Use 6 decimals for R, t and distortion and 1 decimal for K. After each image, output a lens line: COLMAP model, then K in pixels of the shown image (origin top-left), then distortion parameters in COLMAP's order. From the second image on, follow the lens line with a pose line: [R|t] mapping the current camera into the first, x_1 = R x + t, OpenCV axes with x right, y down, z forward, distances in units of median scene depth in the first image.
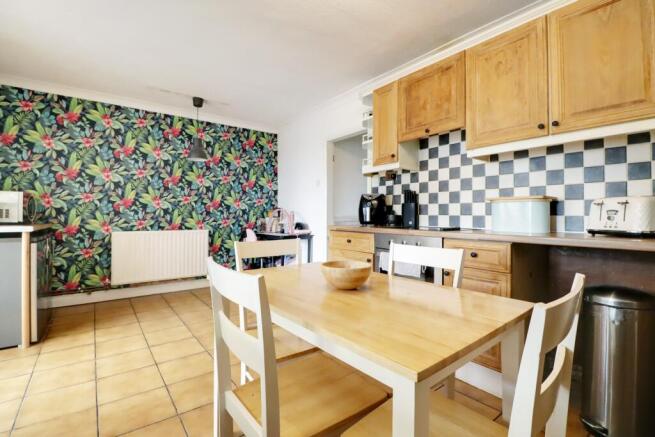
lens RADIAL K [[301.5, 0, 332.6], [0, 301.5, 216.3], [0, 0, 1]] dist [-0.003103, -0.000729]
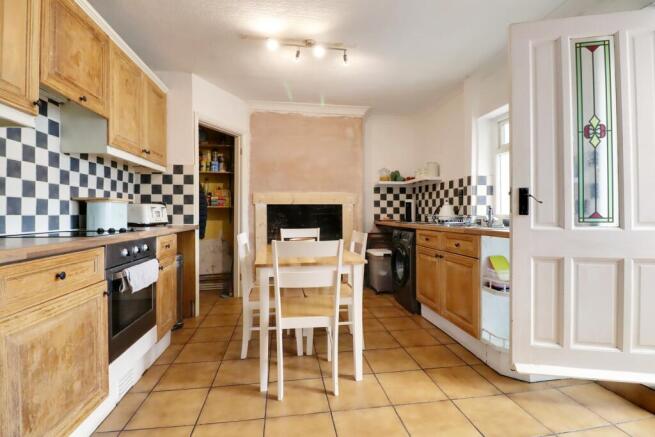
lens RADIAL K [[301.5, 0, 329.9], [0, 301.5, 213.9], [0, 0, 1]] dist [-0.003103, -0.000729]
pose [[-0.858175, -0.004151, 0.513341, -0.573535], [0.001237, 0.999948, 0.010154, -0.012937], [-0.513356, 0.009349, -0.858125, 1.335788]]
